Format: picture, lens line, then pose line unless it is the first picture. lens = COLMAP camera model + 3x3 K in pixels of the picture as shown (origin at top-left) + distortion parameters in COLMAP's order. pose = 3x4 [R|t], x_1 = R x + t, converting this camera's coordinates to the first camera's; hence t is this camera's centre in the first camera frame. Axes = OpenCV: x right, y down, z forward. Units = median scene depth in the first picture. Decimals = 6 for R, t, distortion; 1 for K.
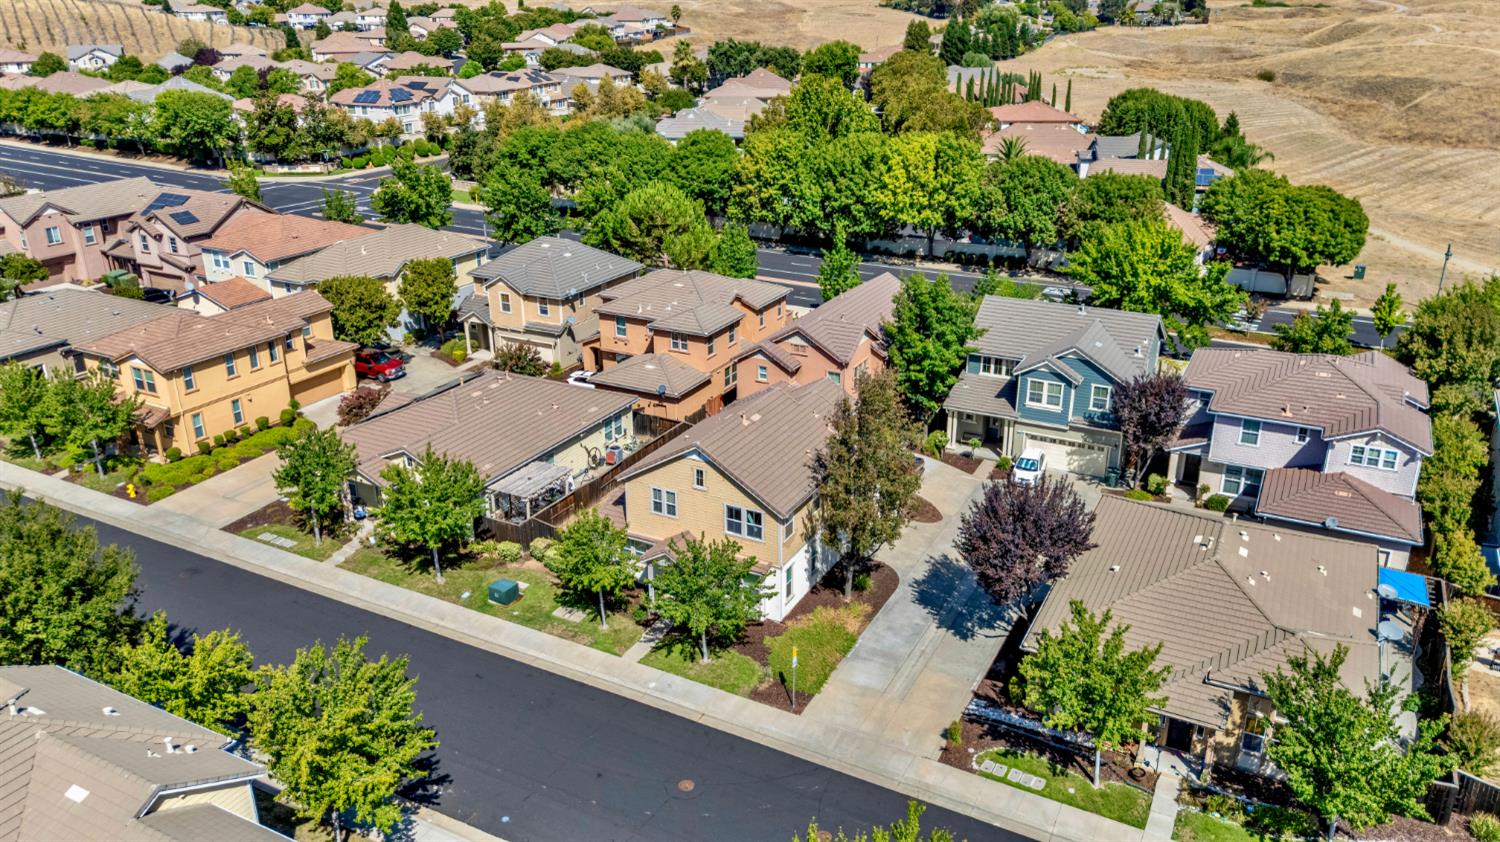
lens RADIAL K [[1093.7, 0, 750.0], [0, 1093.7, 421.0], [0, 0, 1]] dist [0.047087, -0.042570]
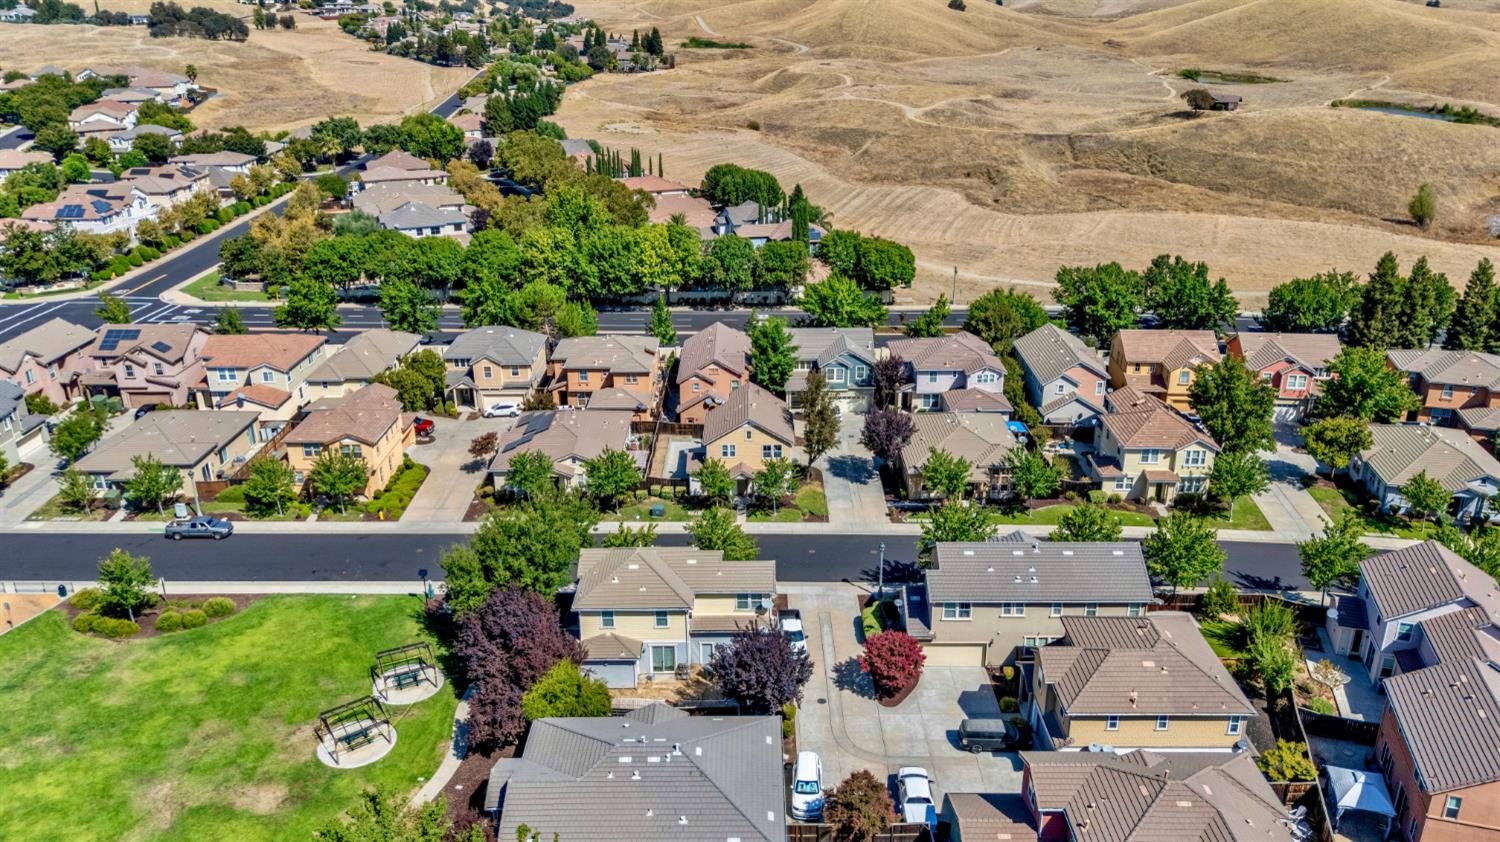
lens RADIAL K [[1093.7, 0, 750.0], [0, 1093.7, 421.0], [0, 0, 1]] dist [0.047087, -0.042570]
pose [[0.883059, -0.169789, 0.437469, -0.511299], [0.173210, 0.984352, 0.032407, -0.022685], [-0.436126, 0.047156, 0.898649, -0.482840]]
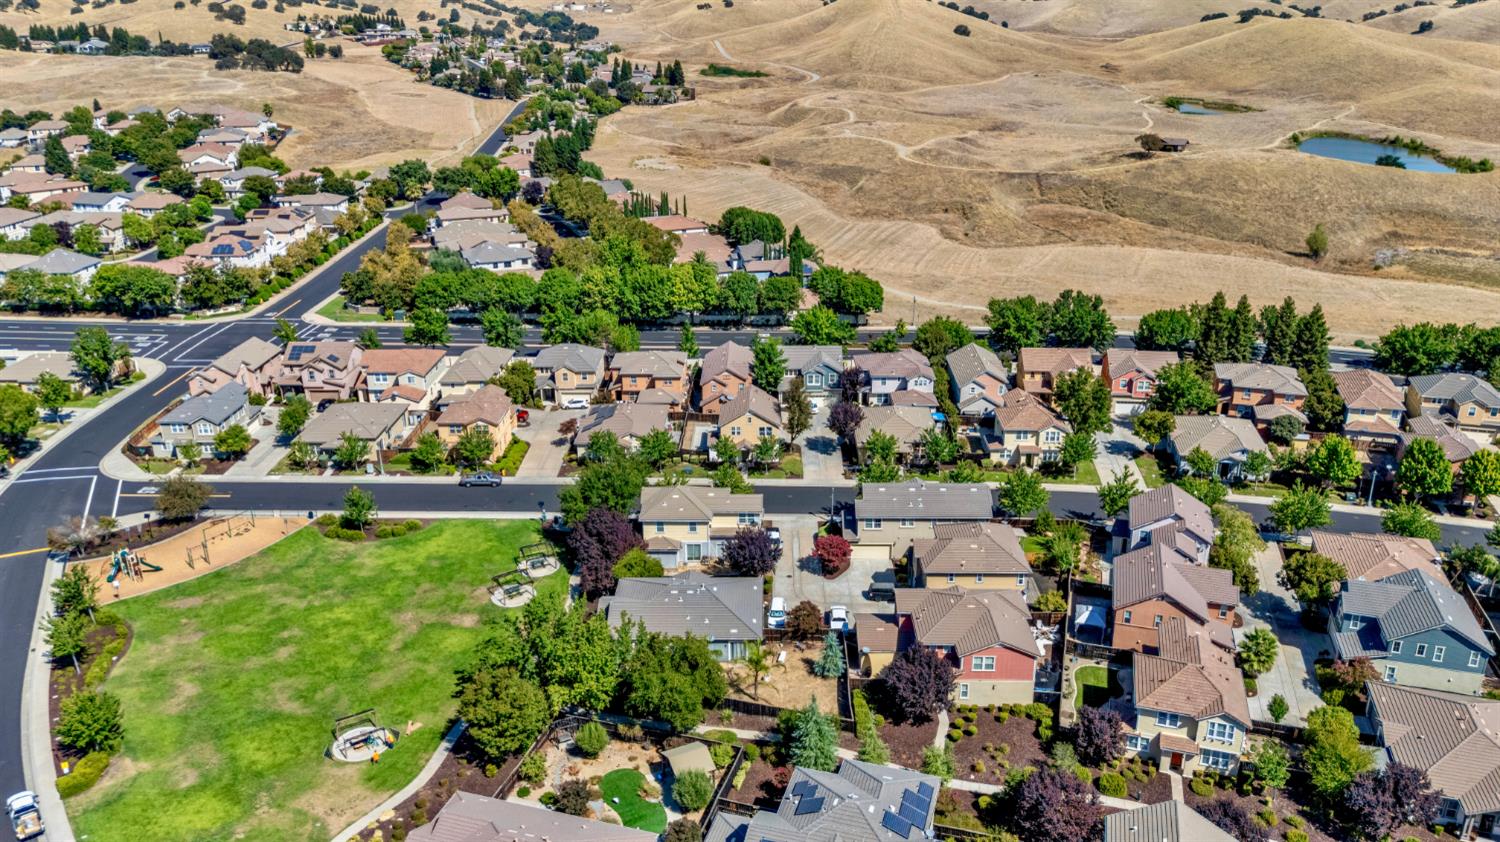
lens RADIAL K [[1093.7, 0, 750.0], [0, 1093.7, 421.0], [0, 0, 1]] dist [0.047087, -0.042570]
pose [[0.890396, -0.163922, 0.424646, -0.725630], [0.169585, 0.985205, 0.024723, -0.011936], [-0.422416, 0.050001, 0.905022, -0.969478]]
